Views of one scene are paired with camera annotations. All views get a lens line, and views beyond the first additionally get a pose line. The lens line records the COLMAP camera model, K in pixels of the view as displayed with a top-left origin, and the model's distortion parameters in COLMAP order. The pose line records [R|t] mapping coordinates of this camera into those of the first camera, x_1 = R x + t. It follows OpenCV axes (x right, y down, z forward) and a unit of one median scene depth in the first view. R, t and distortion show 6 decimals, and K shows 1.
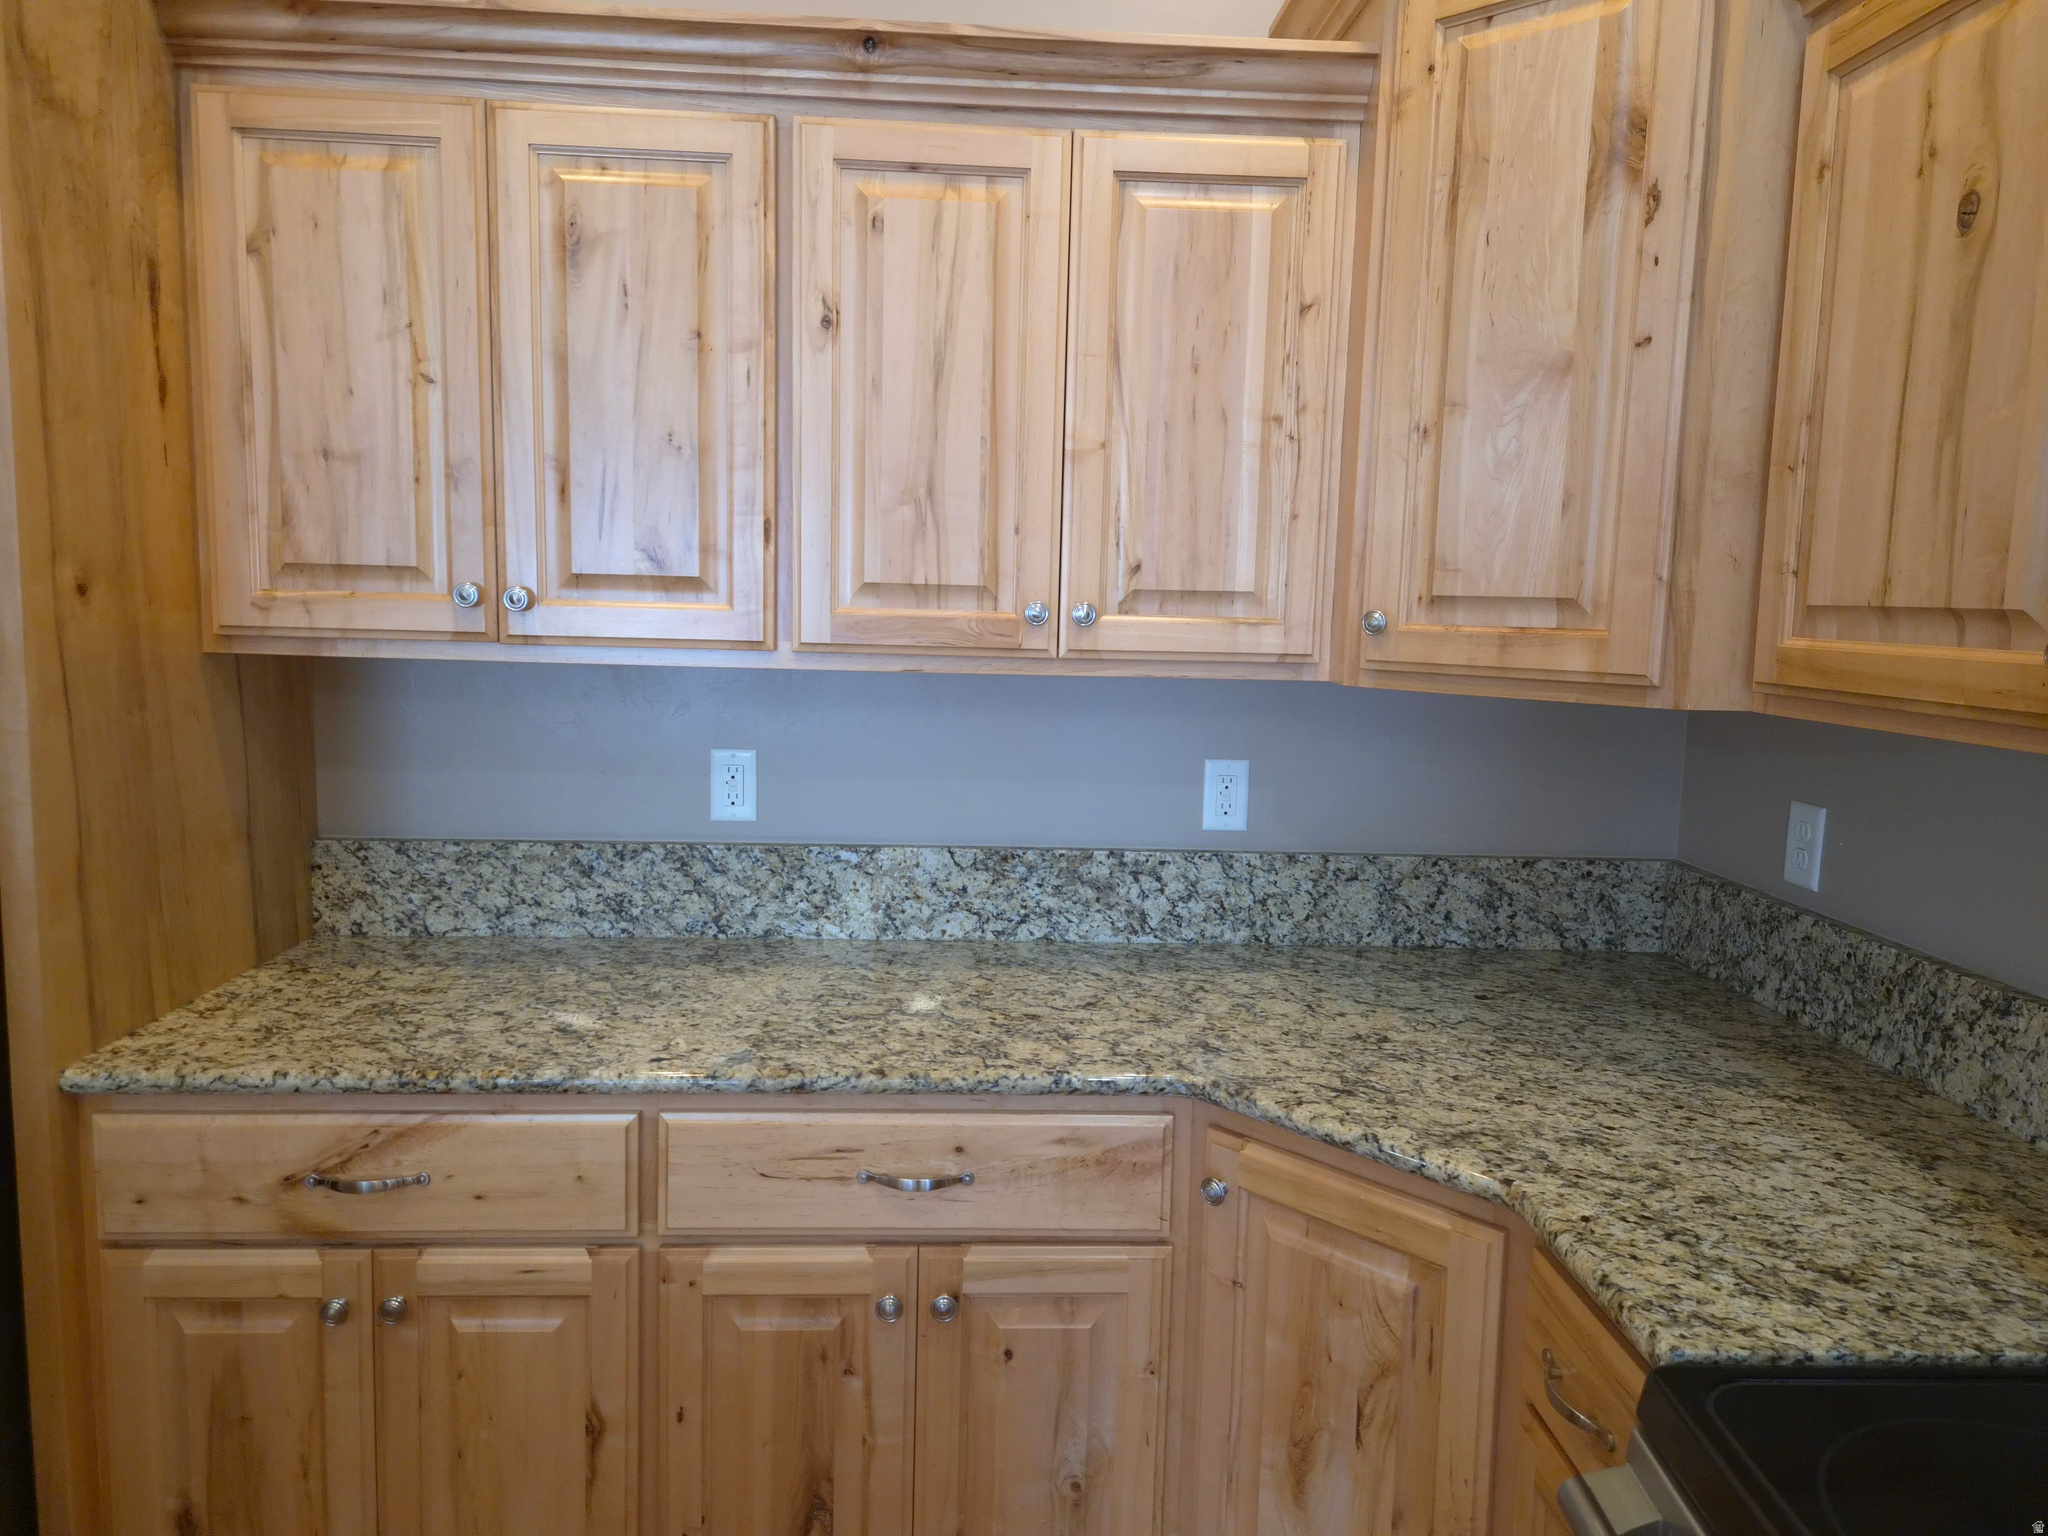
lens RADIAL K [[1372.4, 0, 1024.1], [0, 1372.4, 746.0], [0, 0, 1]] dist [0.064650, -0.054040]
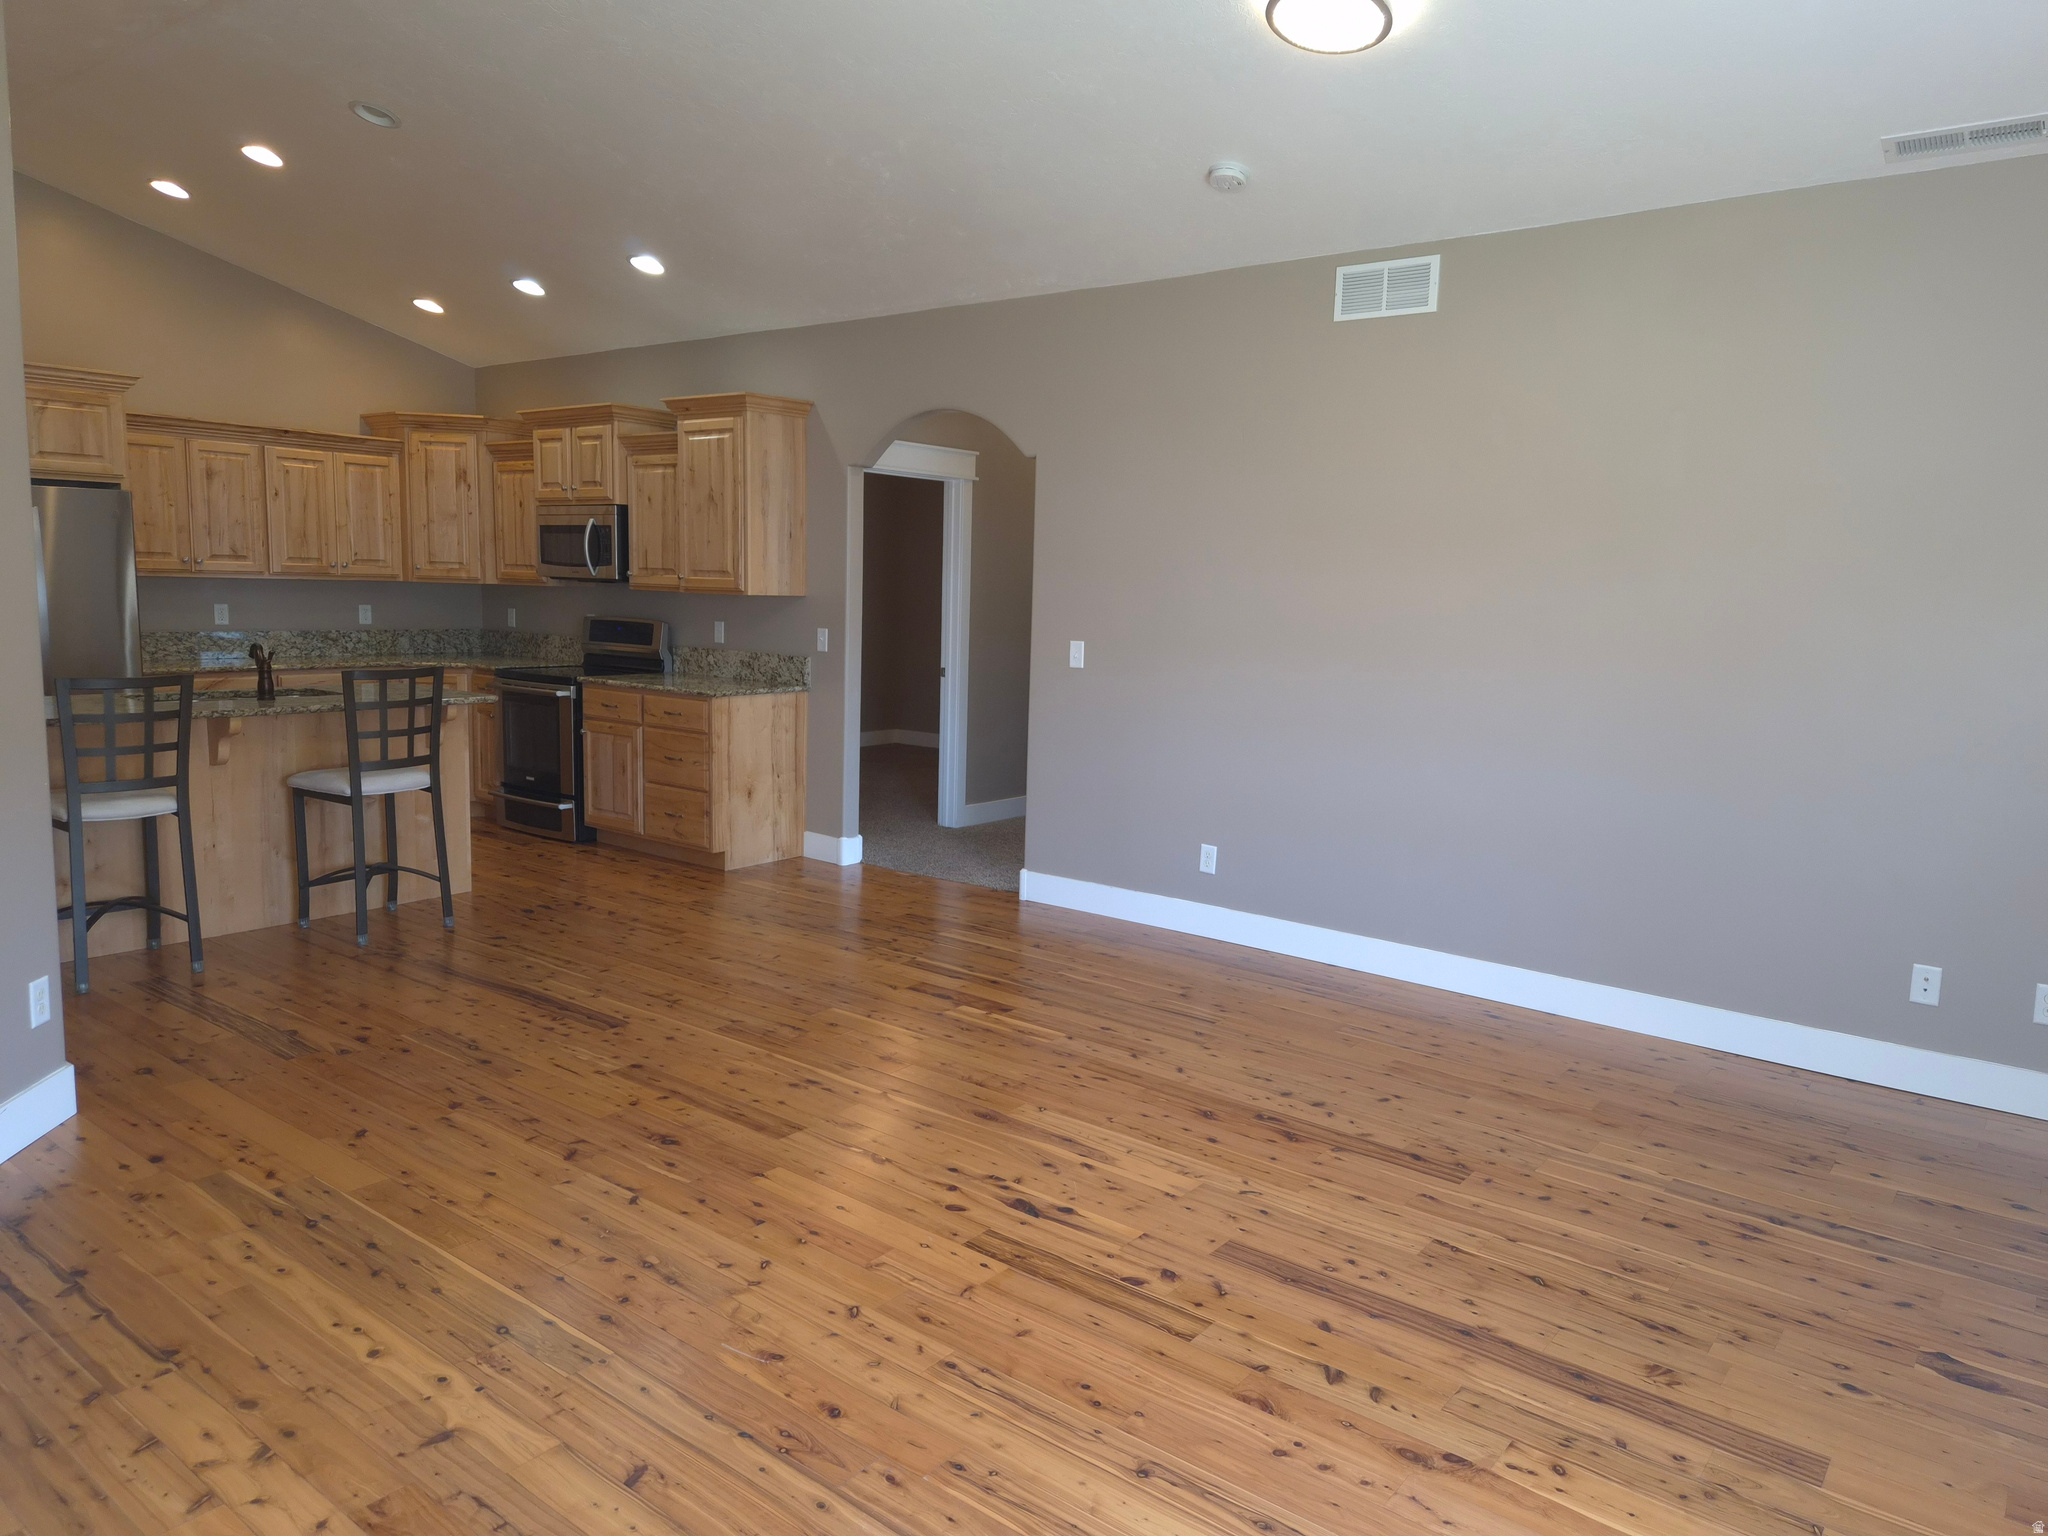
lens RADIAL K [[1372.4, 0, 1035.4], [0, 1372.4, 755.3], [0, 0, 1]] dist [0.064650, -0.054040]
pose [[0.650509, -0.104130, 0.752326, -1.923269], [0.076248, 0.994506, 0.071721, 0.353766], [-0.755661, 0.010708, 0.654875, -3.520350]]
